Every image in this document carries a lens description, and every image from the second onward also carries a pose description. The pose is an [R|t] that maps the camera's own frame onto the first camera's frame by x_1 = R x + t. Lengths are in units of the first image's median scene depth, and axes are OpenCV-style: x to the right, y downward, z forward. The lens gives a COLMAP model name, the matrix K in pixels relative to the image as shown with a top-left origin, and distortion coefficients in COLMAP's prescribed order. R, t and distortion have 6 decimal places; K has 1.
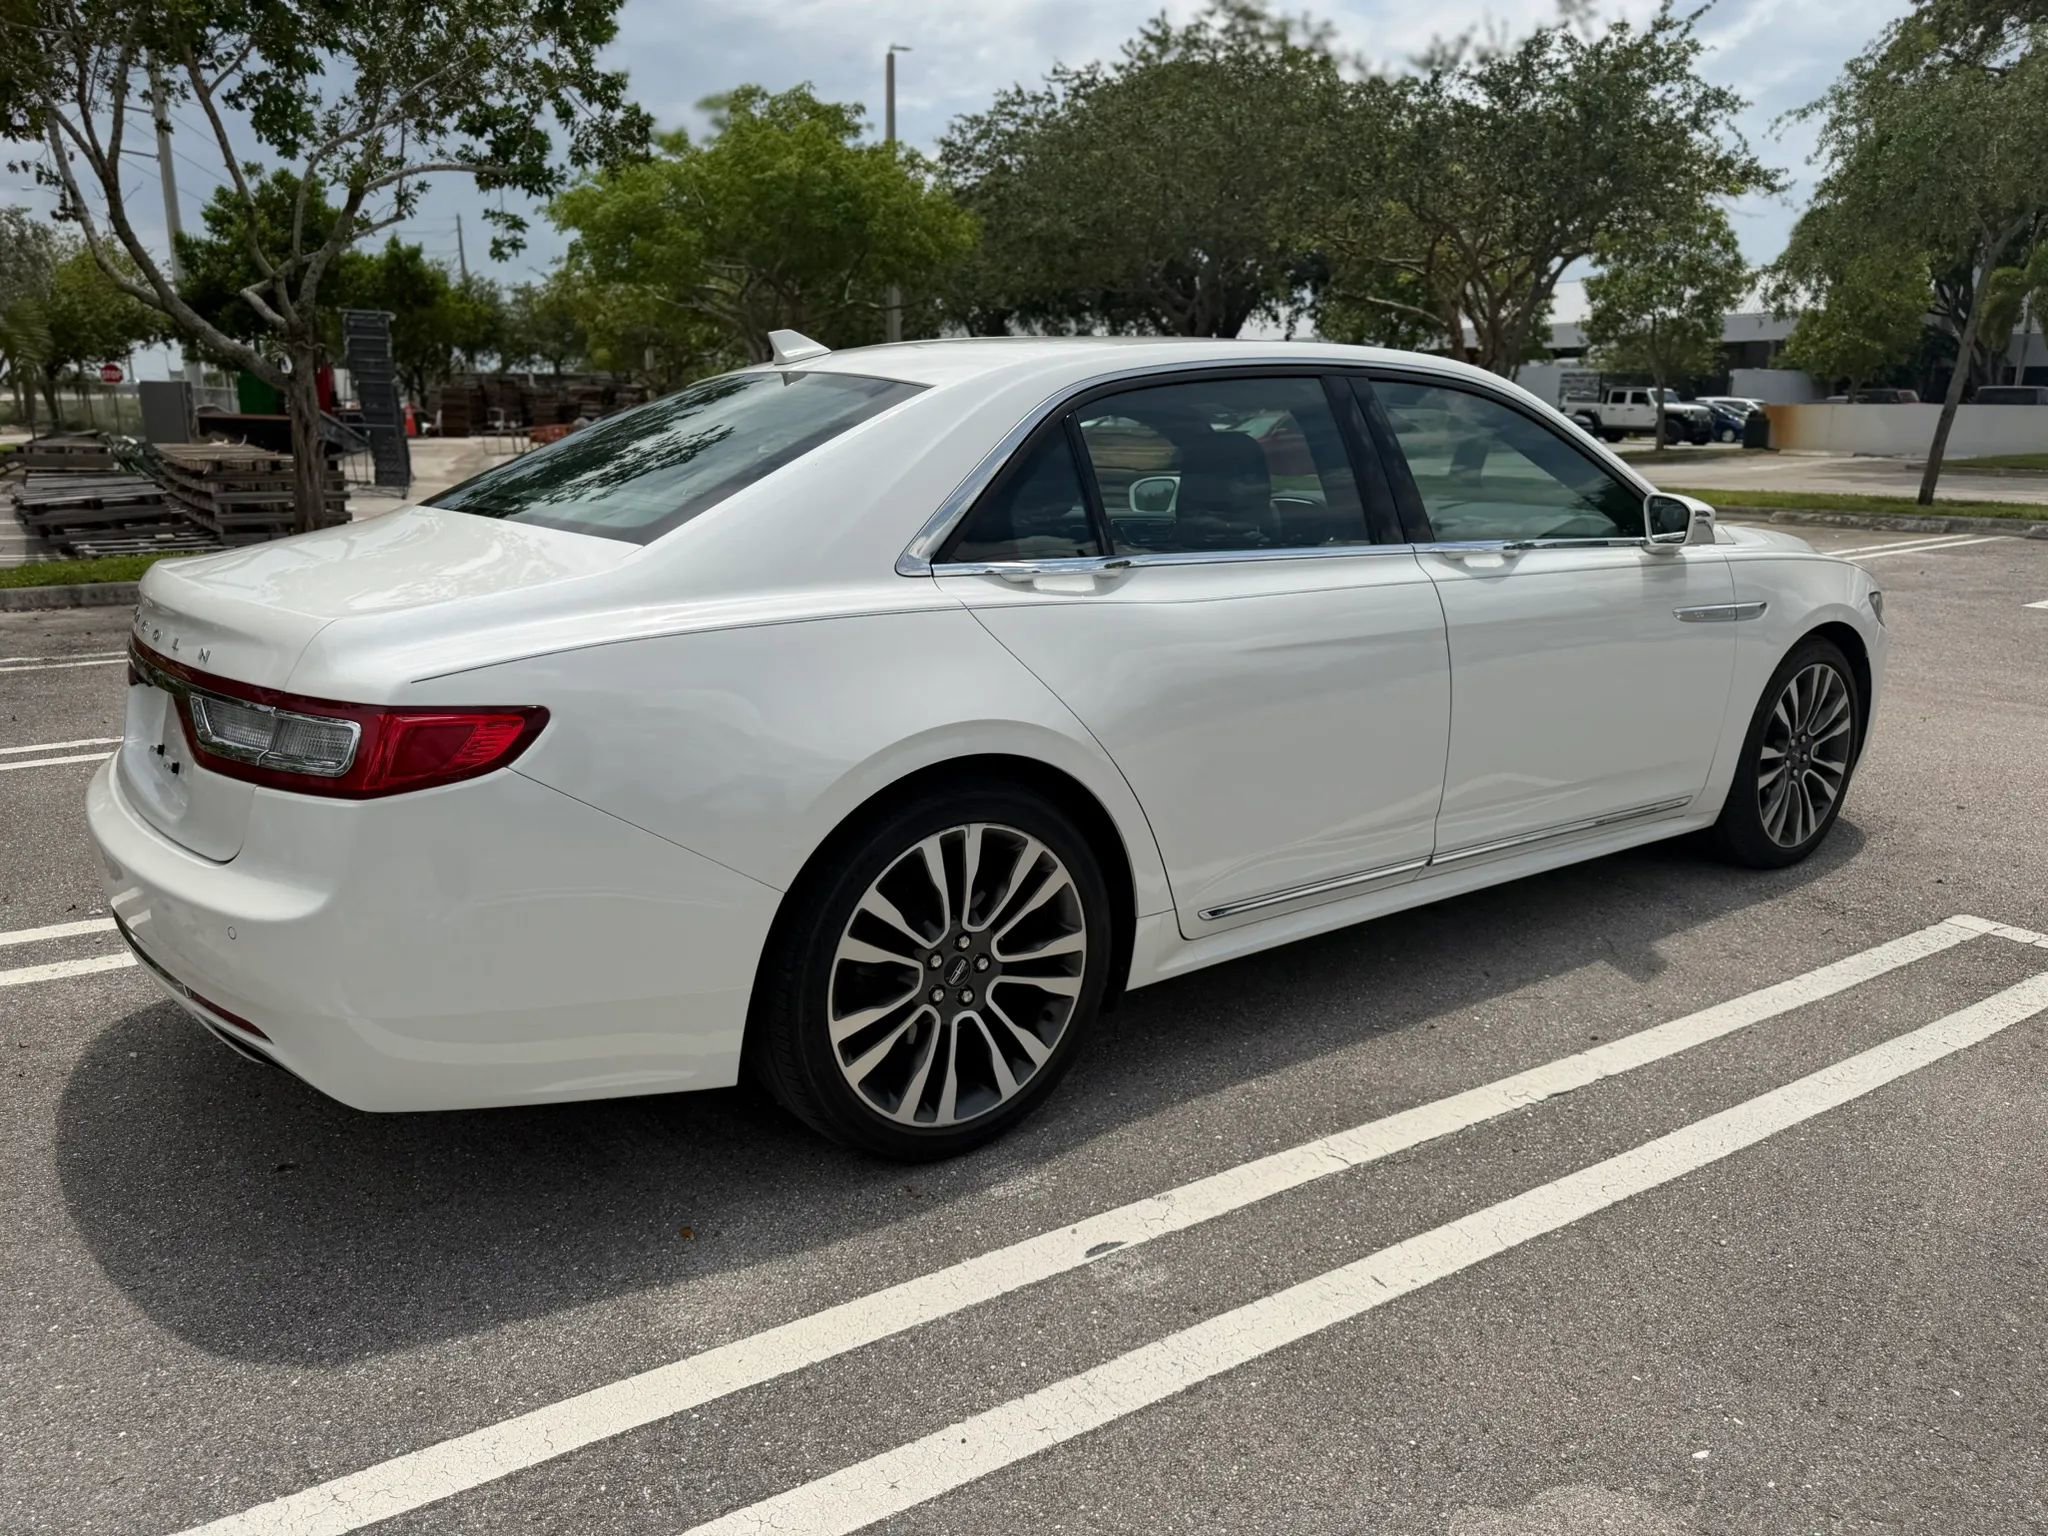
lens RADIAL K [[1453.3, 0, 1070.1], [0, 1453.3, 791.4], [0, 0, 1]] dist [0.055482, -0.078302]
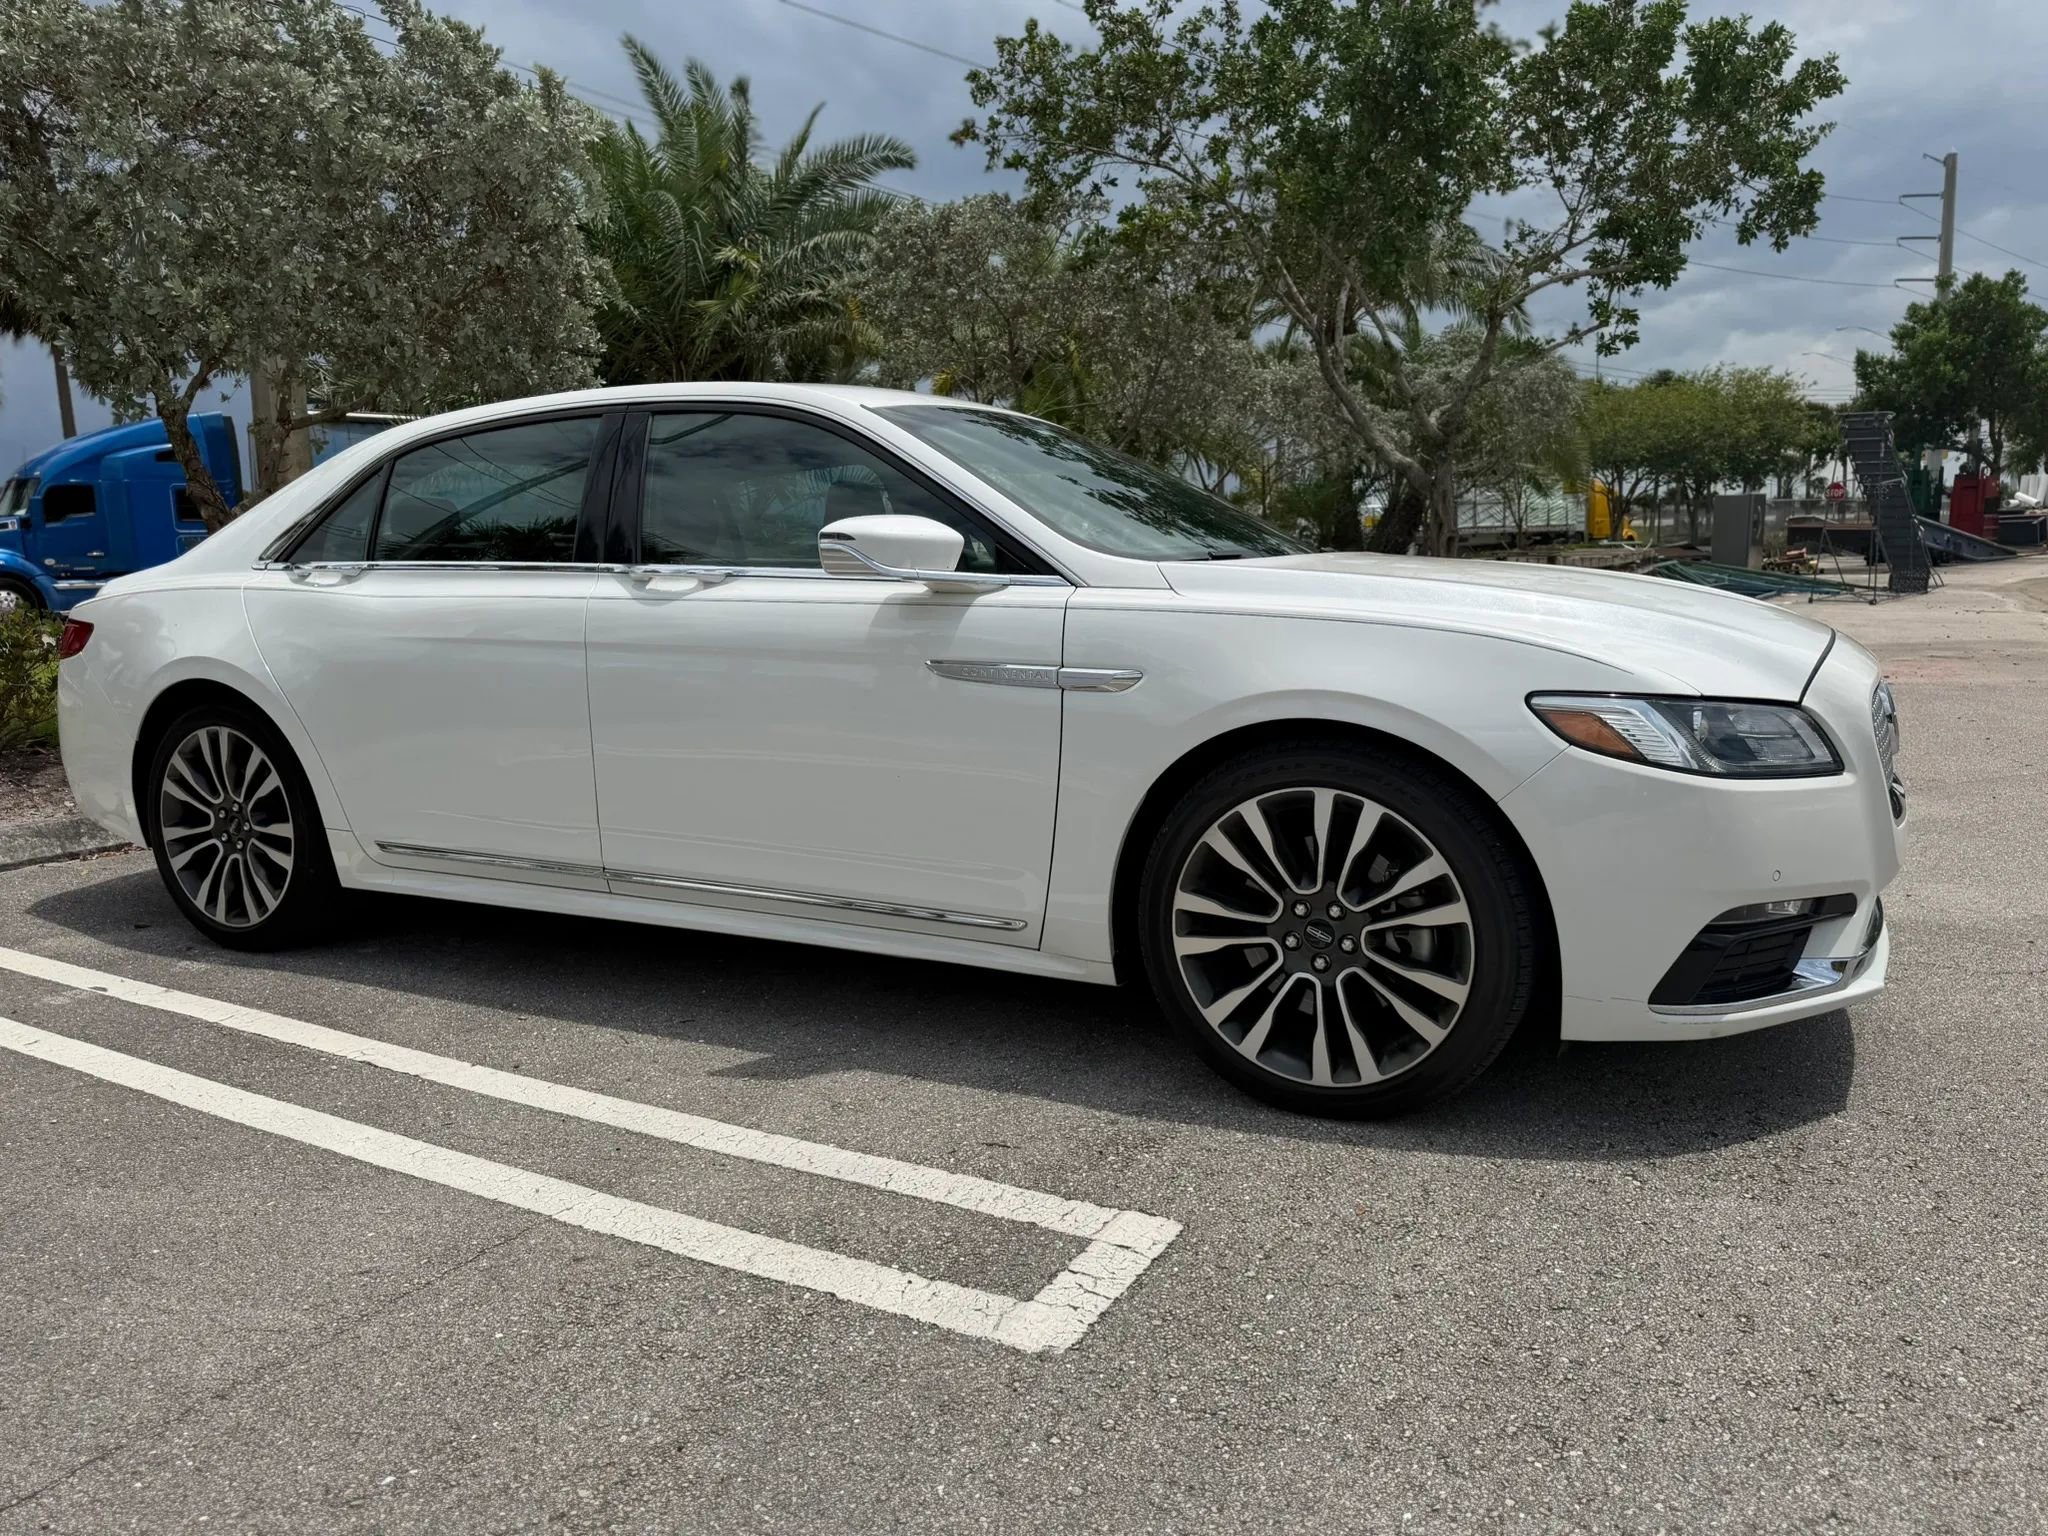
lens RADIAL K [[1452.3, 0, 1024.0], [0, 1452.3, 768.0], [0, 0, 1]] dist [0.055773, -0.072566]
pose [[0.423963, 0.111305, -0.898814, 0.376056], [-0.194015, 0.980543, 0.029911, -0.032820], [0.884654, 0.161702, 0.437309, 0.235836]]
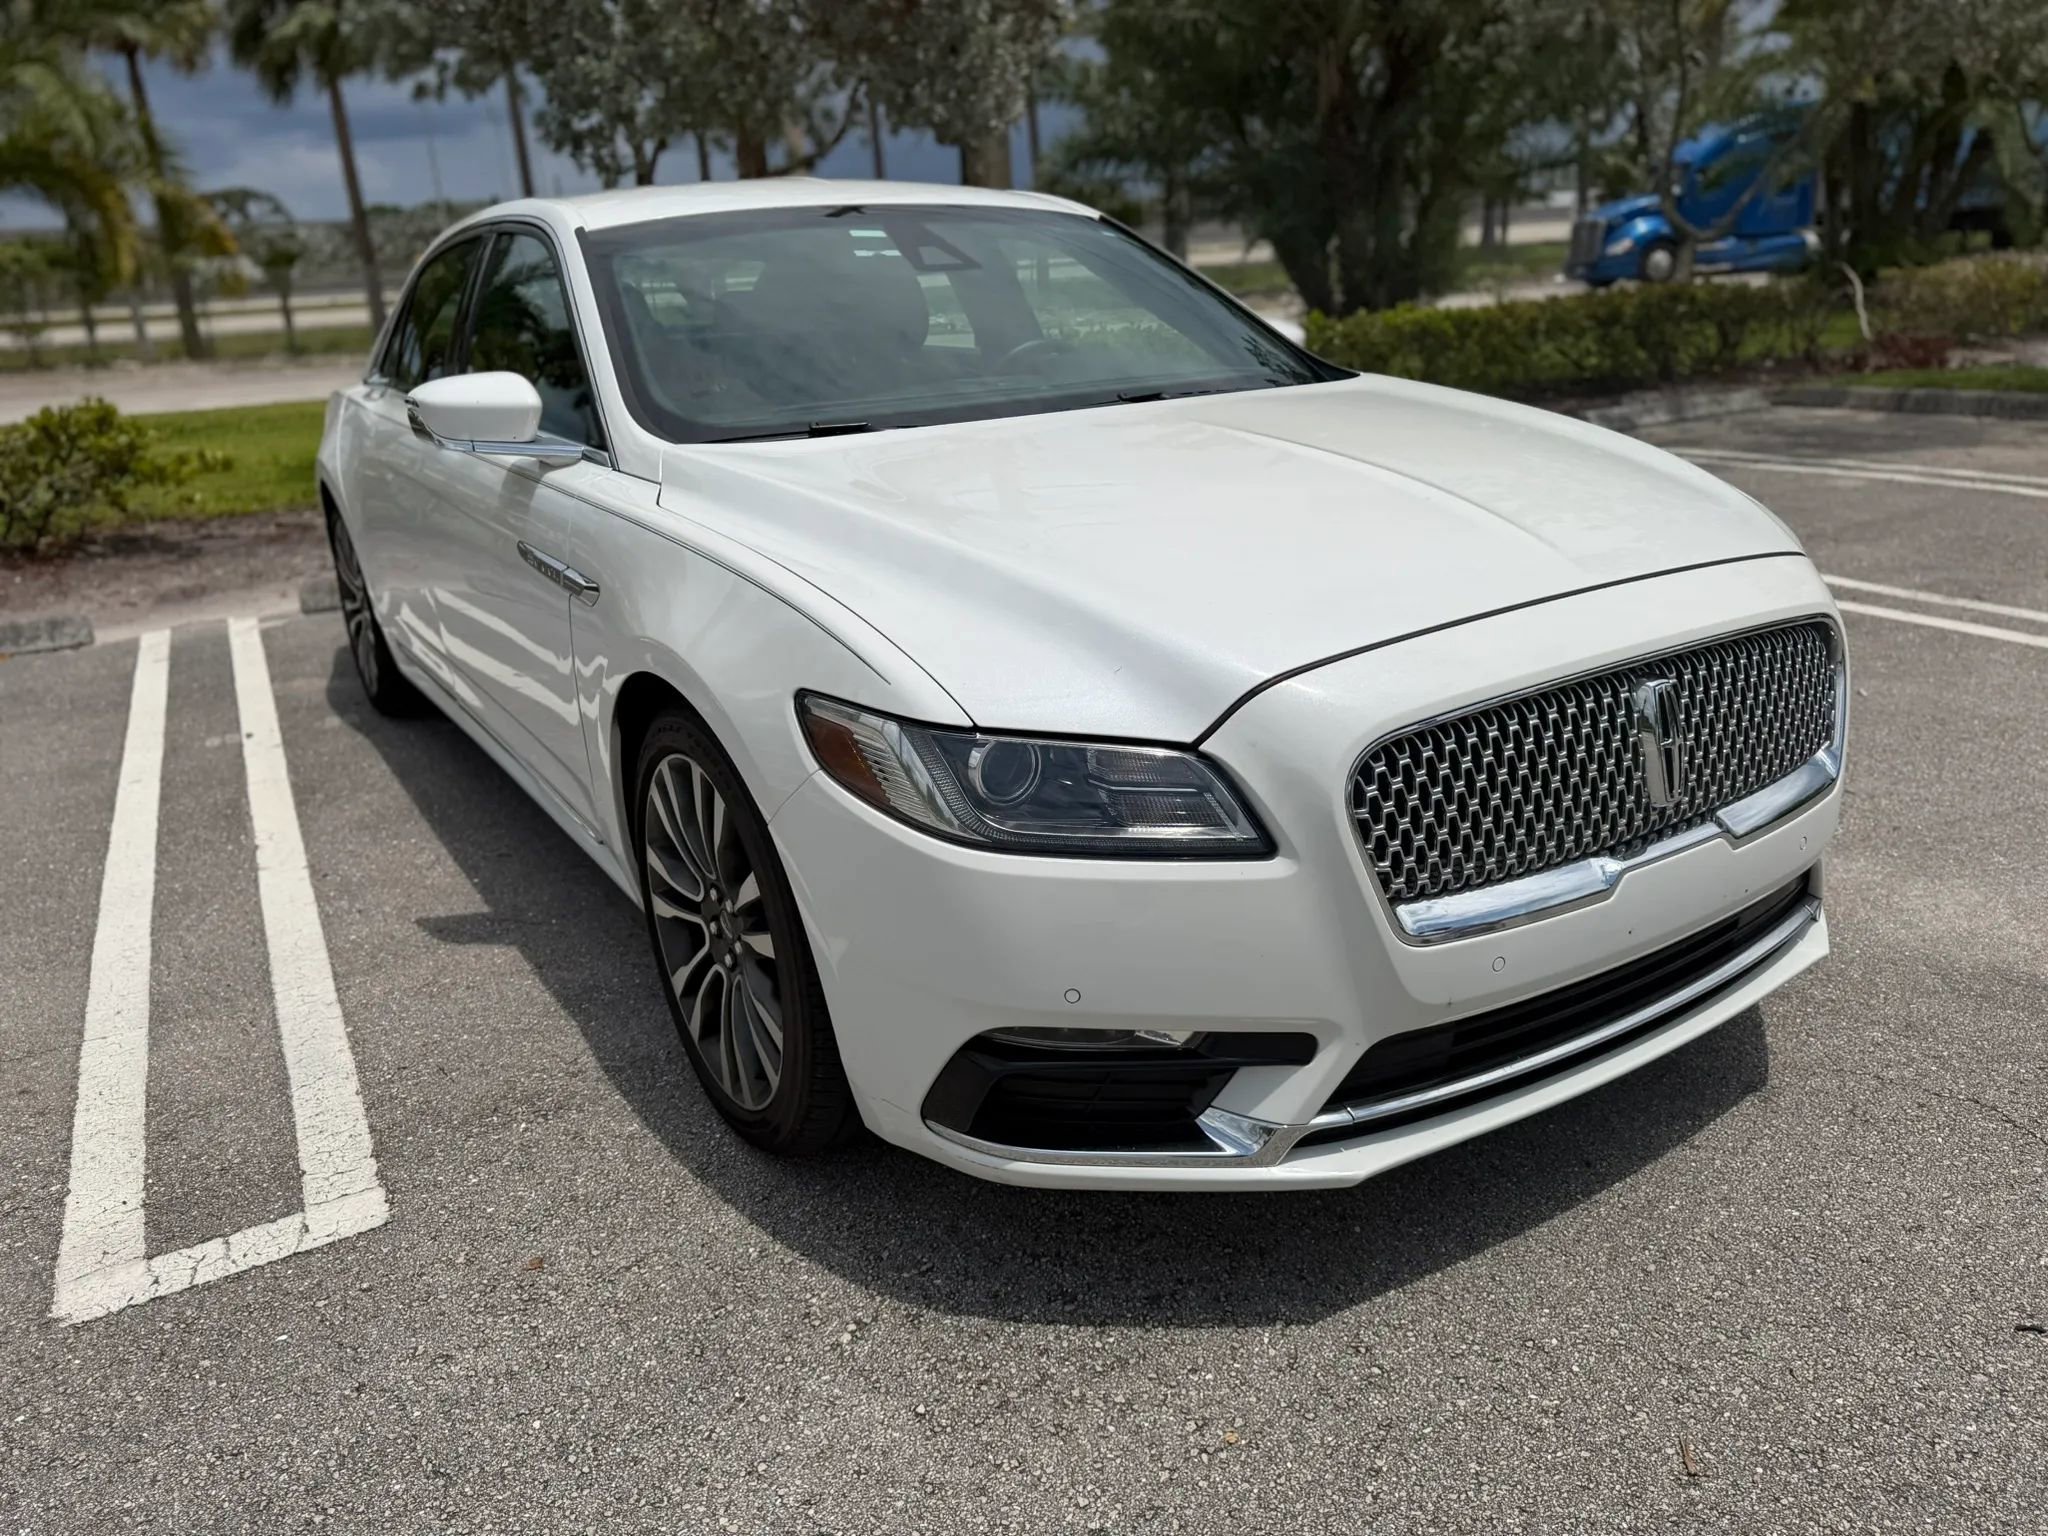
lens RADIAL K [[1452.3, 0, 1024.0], [0, 1452.3, 768.0], [0, 0, 1]] dist [0.055773, -0.072566]
pose [[-0.119167, 0.322314, -0.939102, 0.360735], [-0.185541, 0.921951, 0.339972, -0.102565], [0.975384, 0.214755, -0.050064, 0.429452]]
